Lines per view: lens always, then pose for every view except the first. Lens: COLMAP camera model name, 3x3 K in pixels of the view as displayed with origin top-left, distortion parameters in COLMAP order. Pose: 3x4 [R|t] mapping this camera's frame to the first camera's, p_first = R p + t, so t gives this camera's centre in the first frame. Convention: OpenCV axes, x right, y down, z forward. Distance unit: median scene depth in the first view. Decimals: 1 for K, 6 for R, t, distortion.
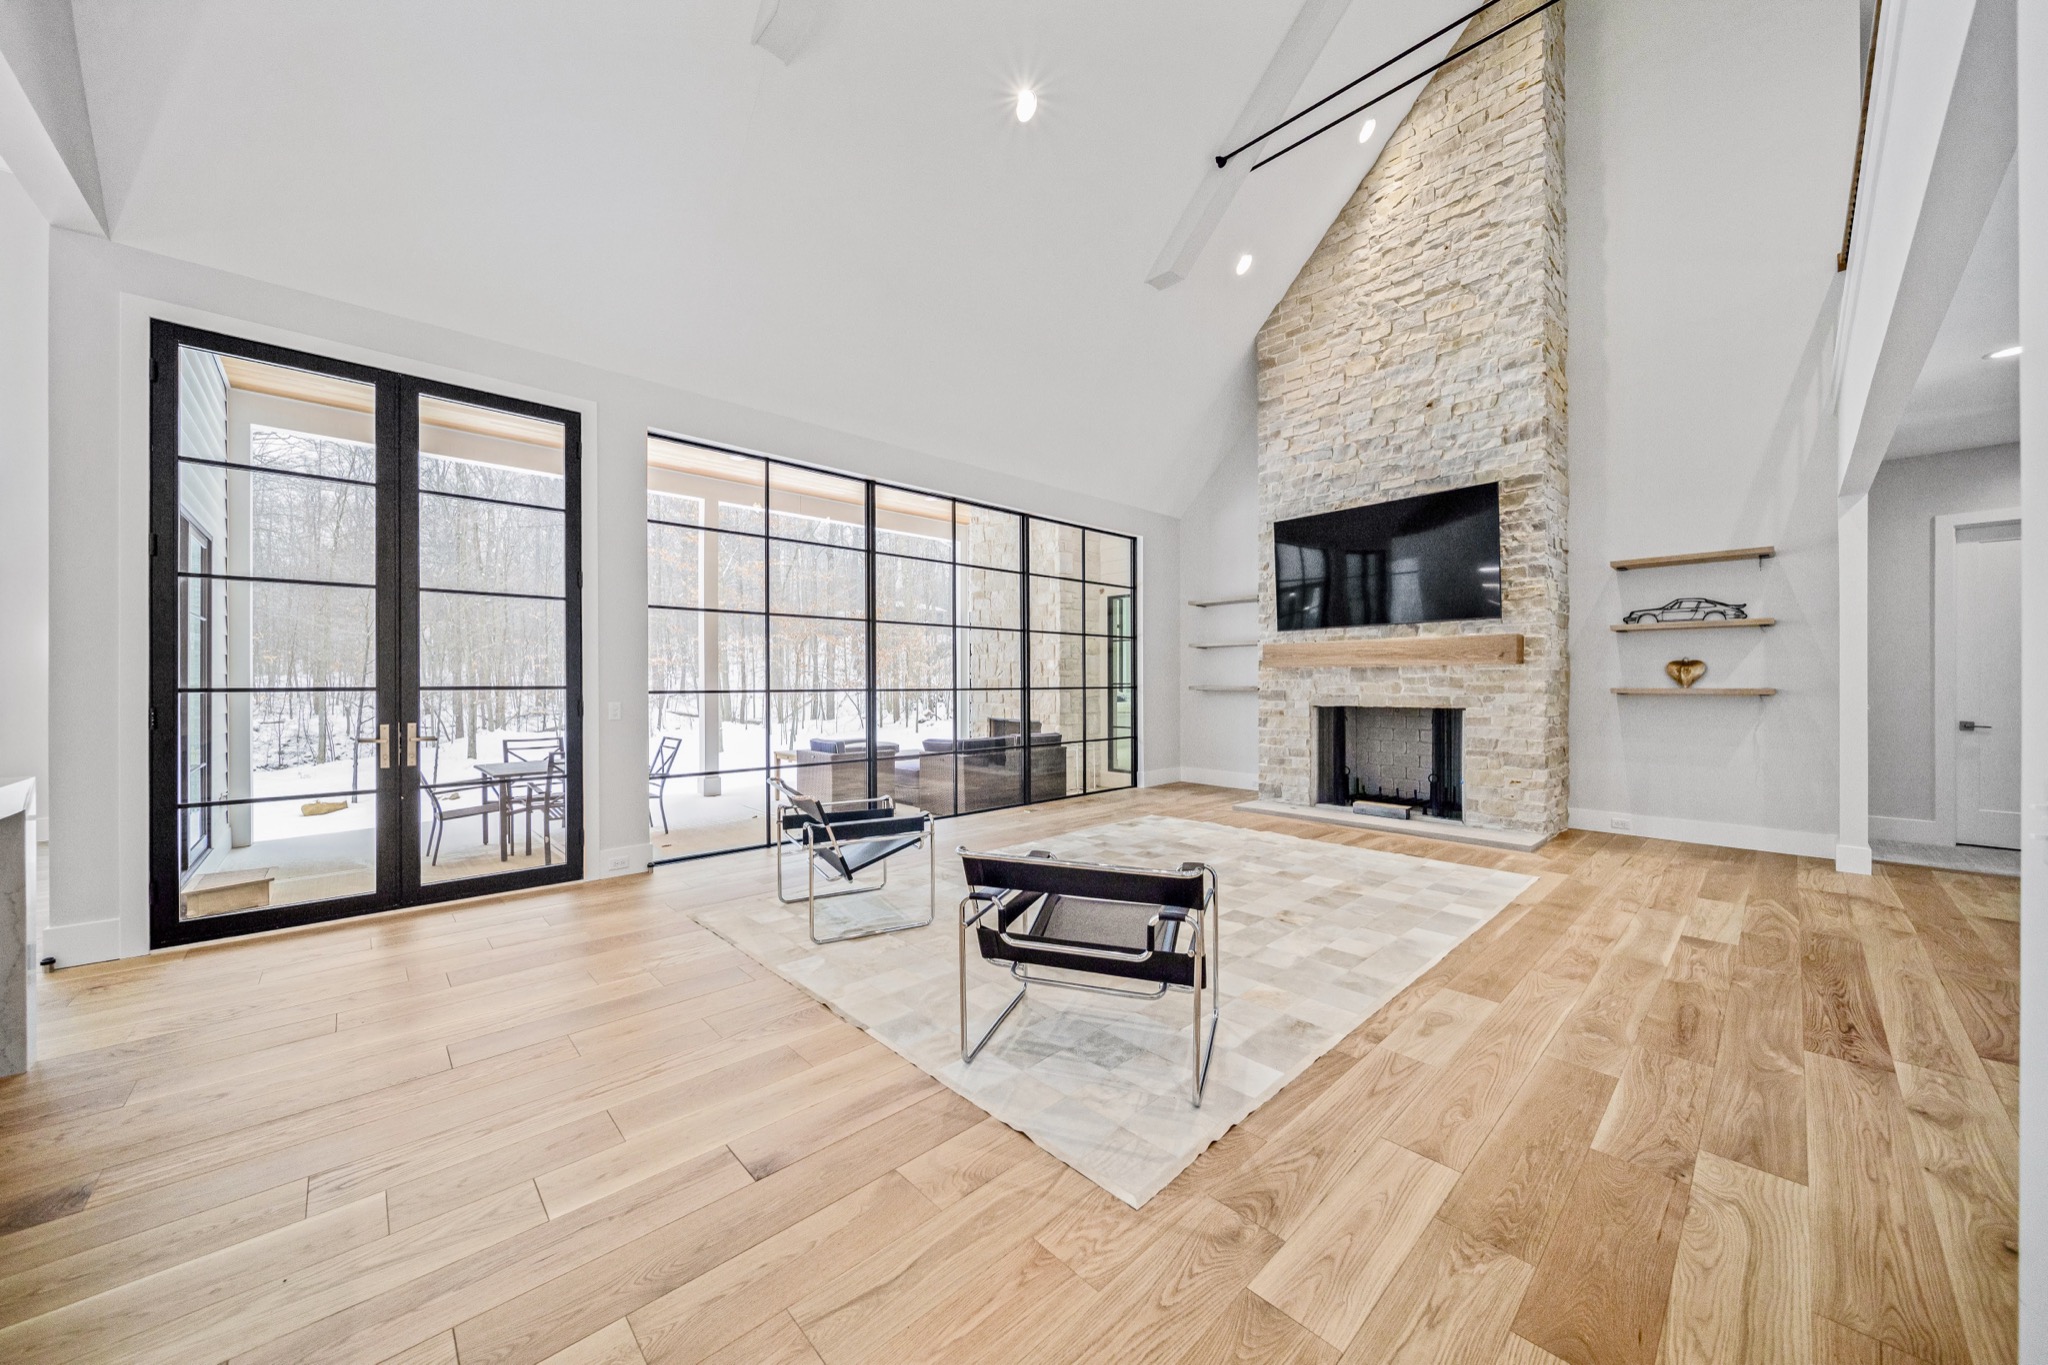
lens RADIAL K [[714.8, 0, 1017.9], [0, 714.8, 683.9], [0, 0, 1]] dist [-0.000240, -0.001209]
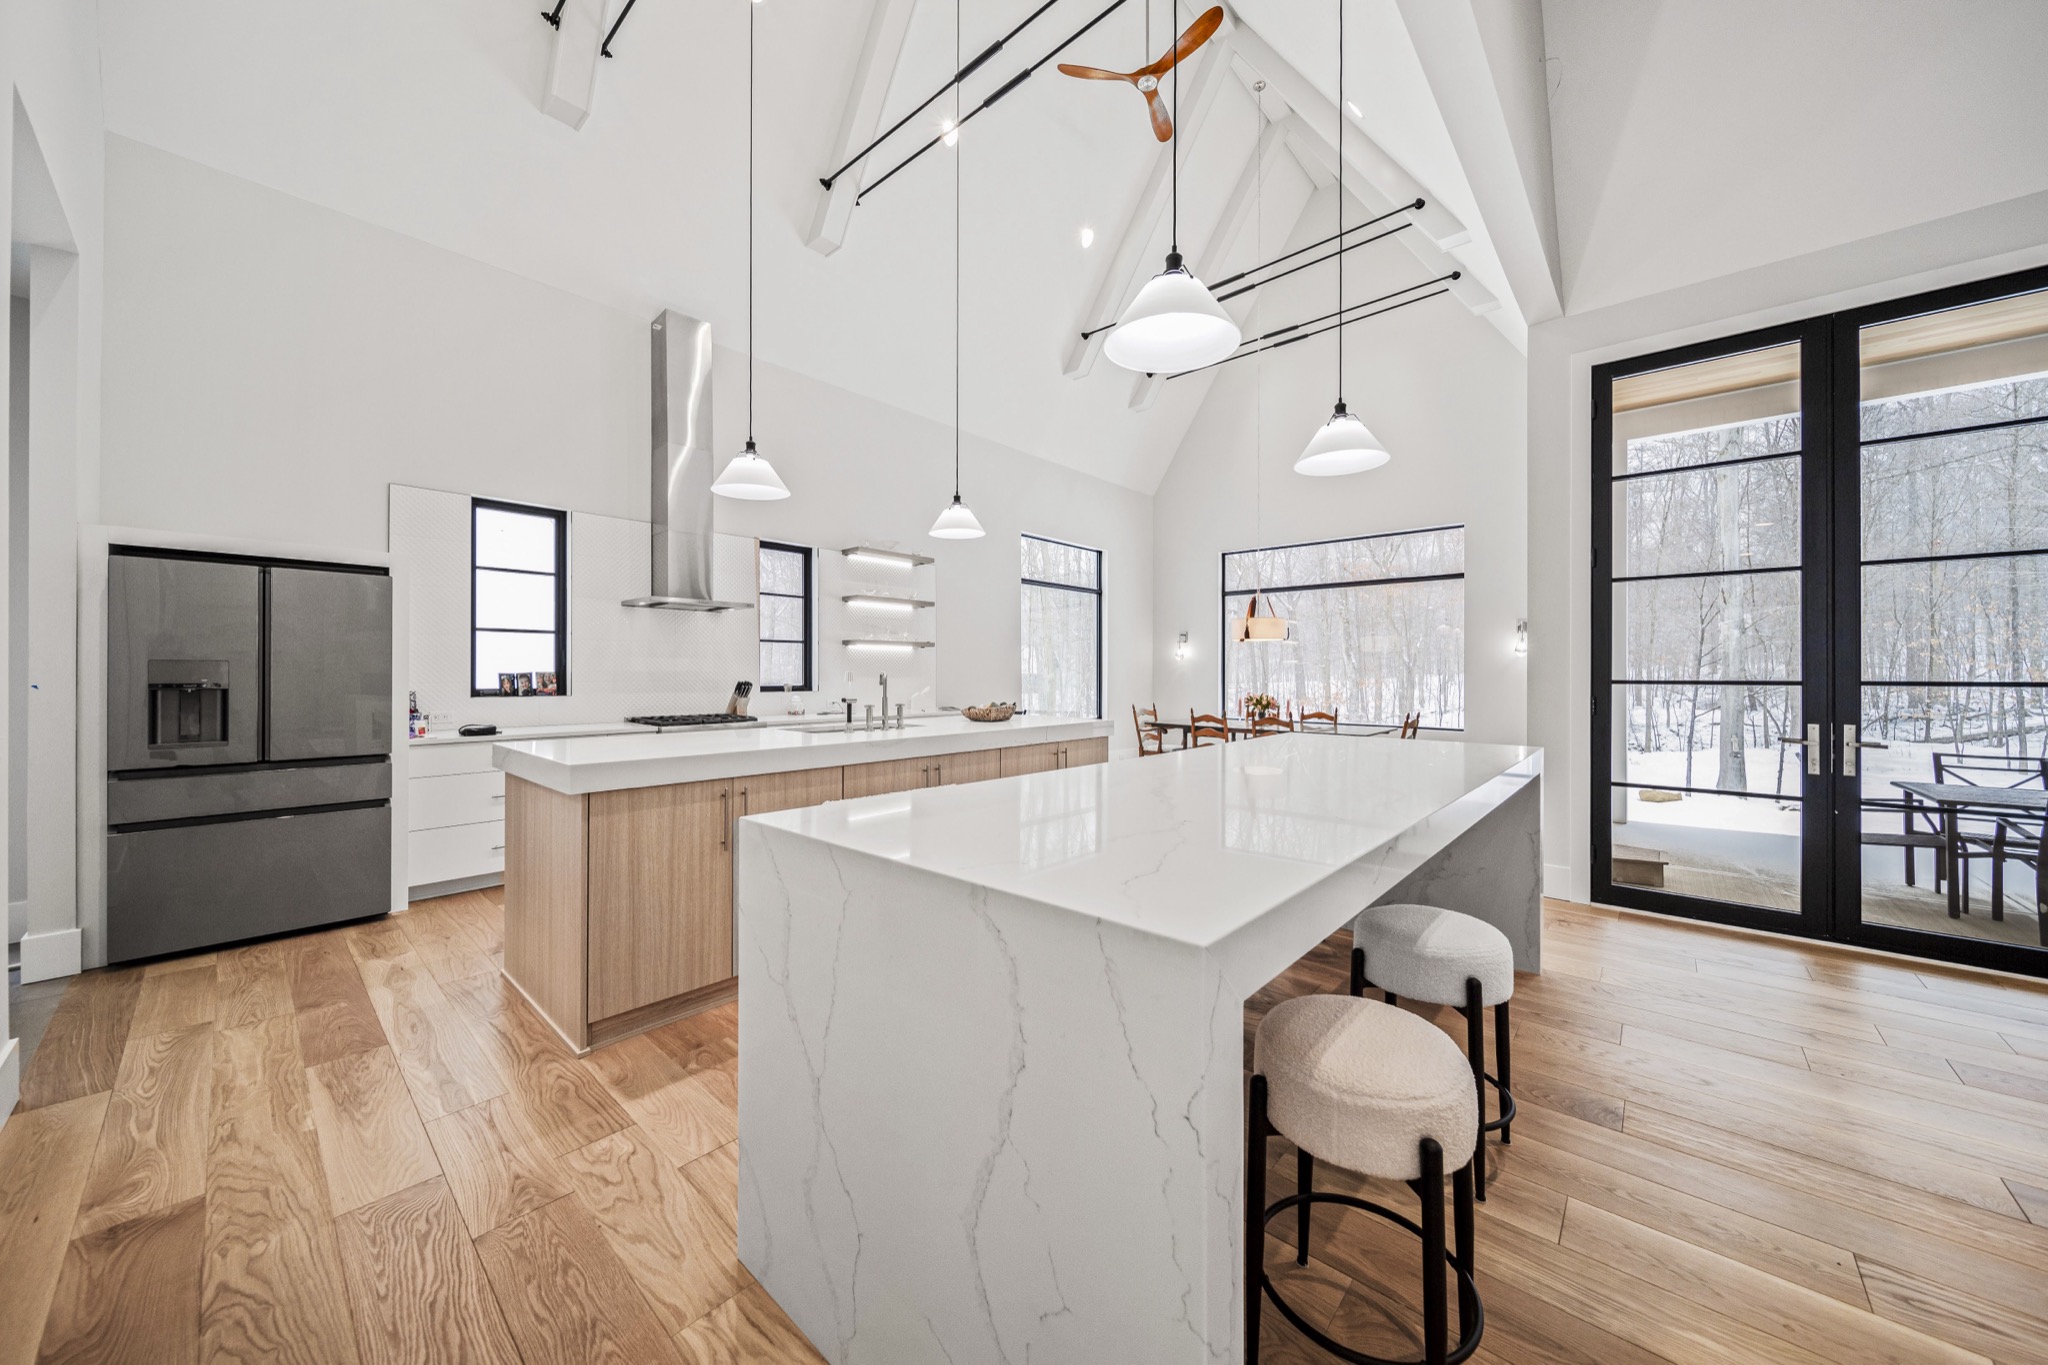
lens RADIAL K [[714.8, 0, 1028.3], [0, 714.8, 667.3], [0, 0, 1]] dist [-0.000240, -0.001209]
pose [[0.093548, -0.006697, -0.995592, -0.072284], [-0.006575, 0.999951, -0.007344, 0.000030], [0.995593, 0.007233, 0.093499, -0.022893]]
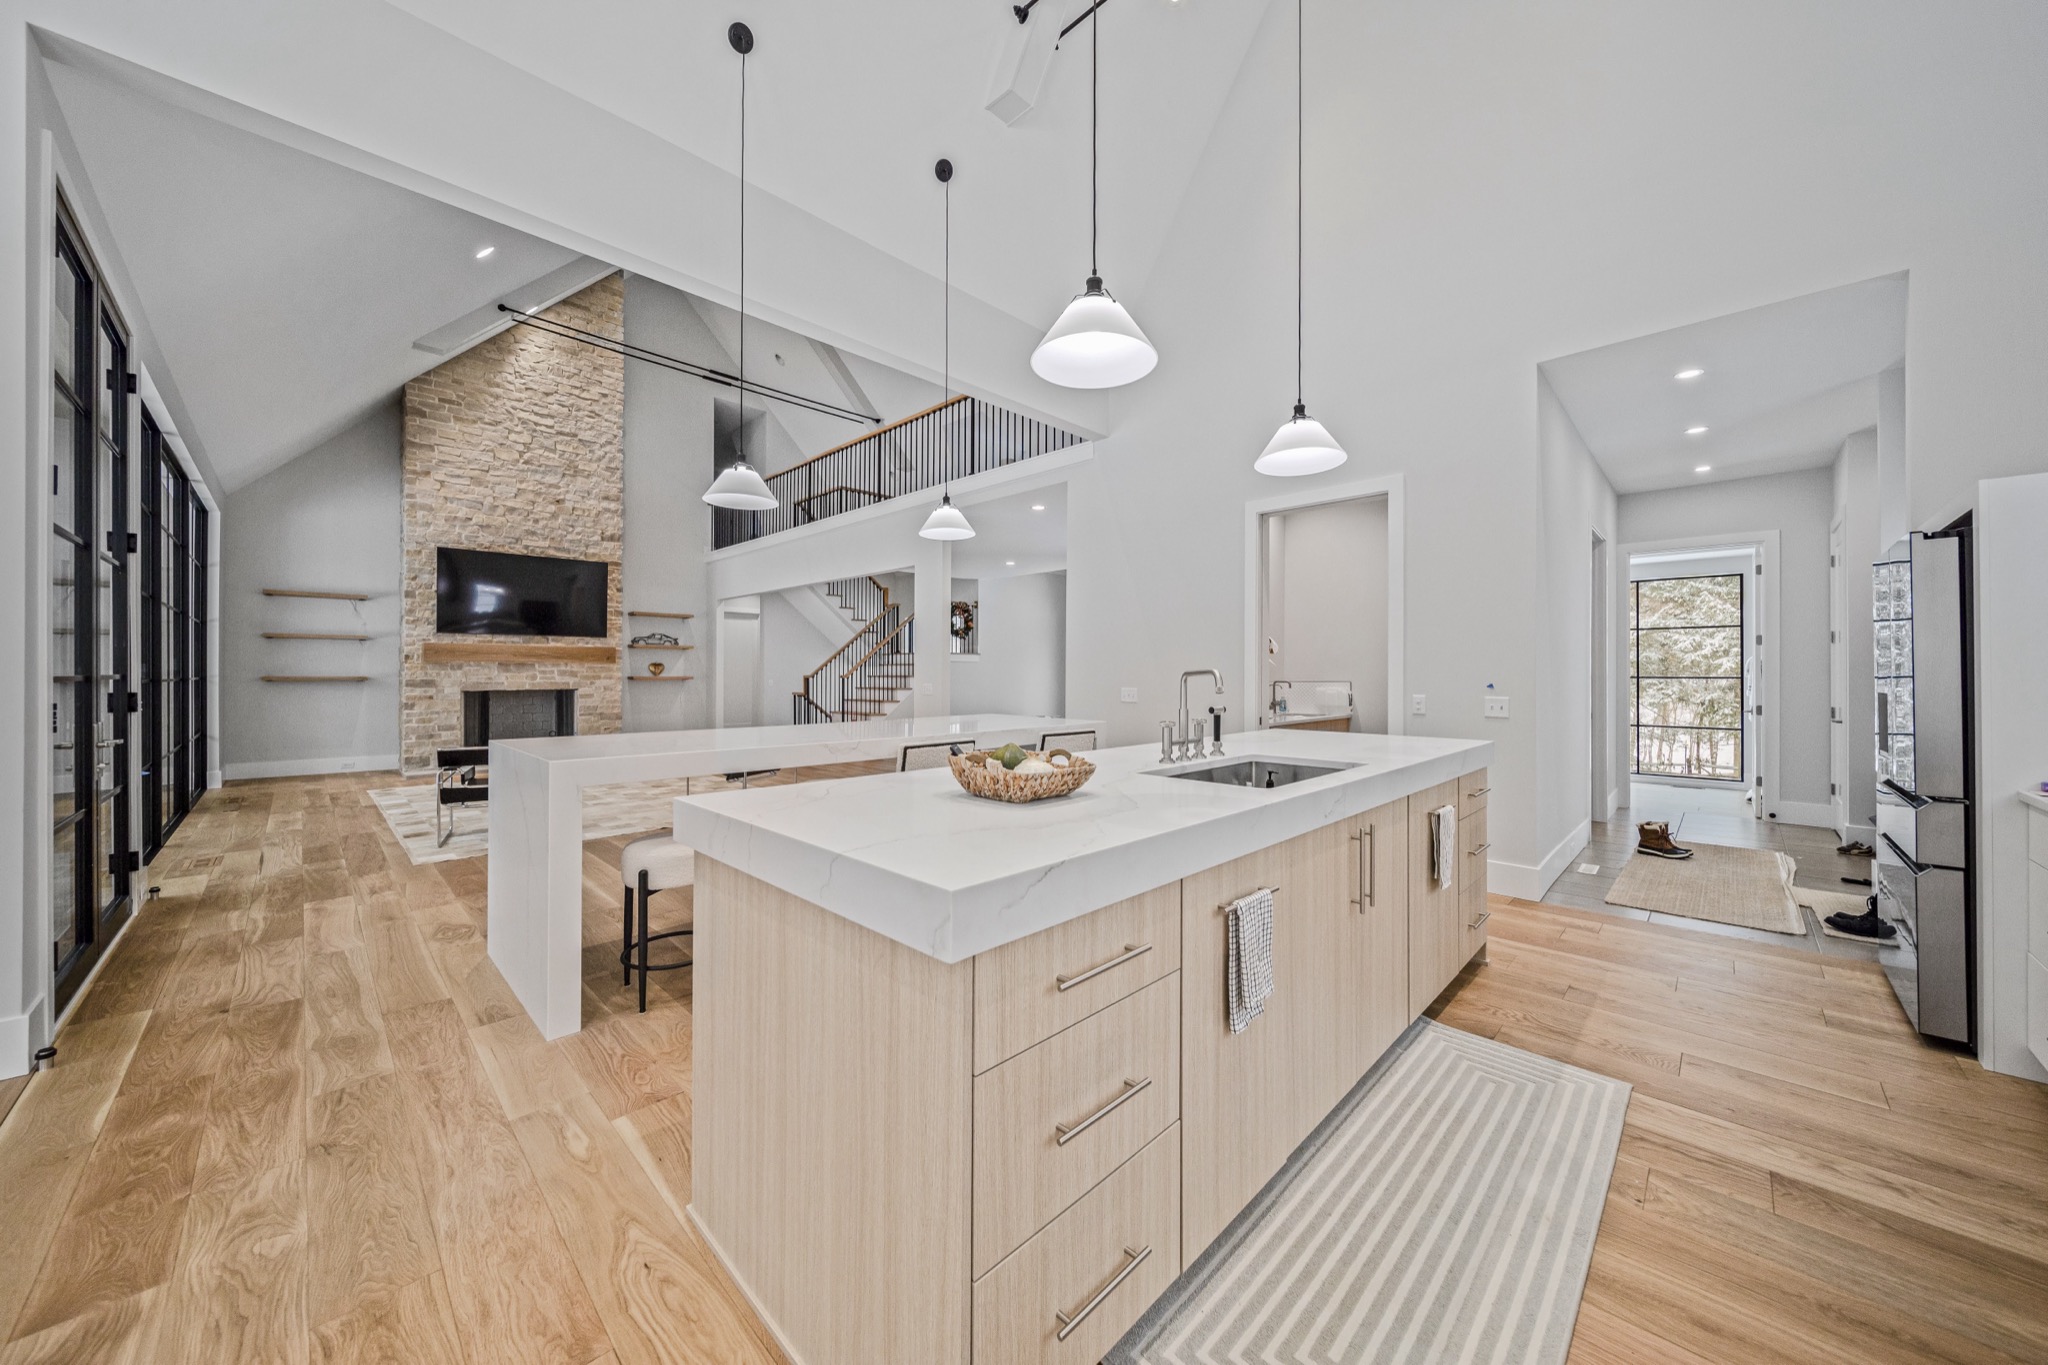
lens RADIAL K [[714.8, 0, 1022.8], [0, 714.8, 671.0], [0, 0, 1]] dist [-0.000240, -0.001209]
pose [[-0.040805, 0.006515, 0.999146, -1.105702], [0.000288, 0.999979, -0.006508, 0.003073], [-0.999167, 0.000022, -0.040806, 0.019084]]
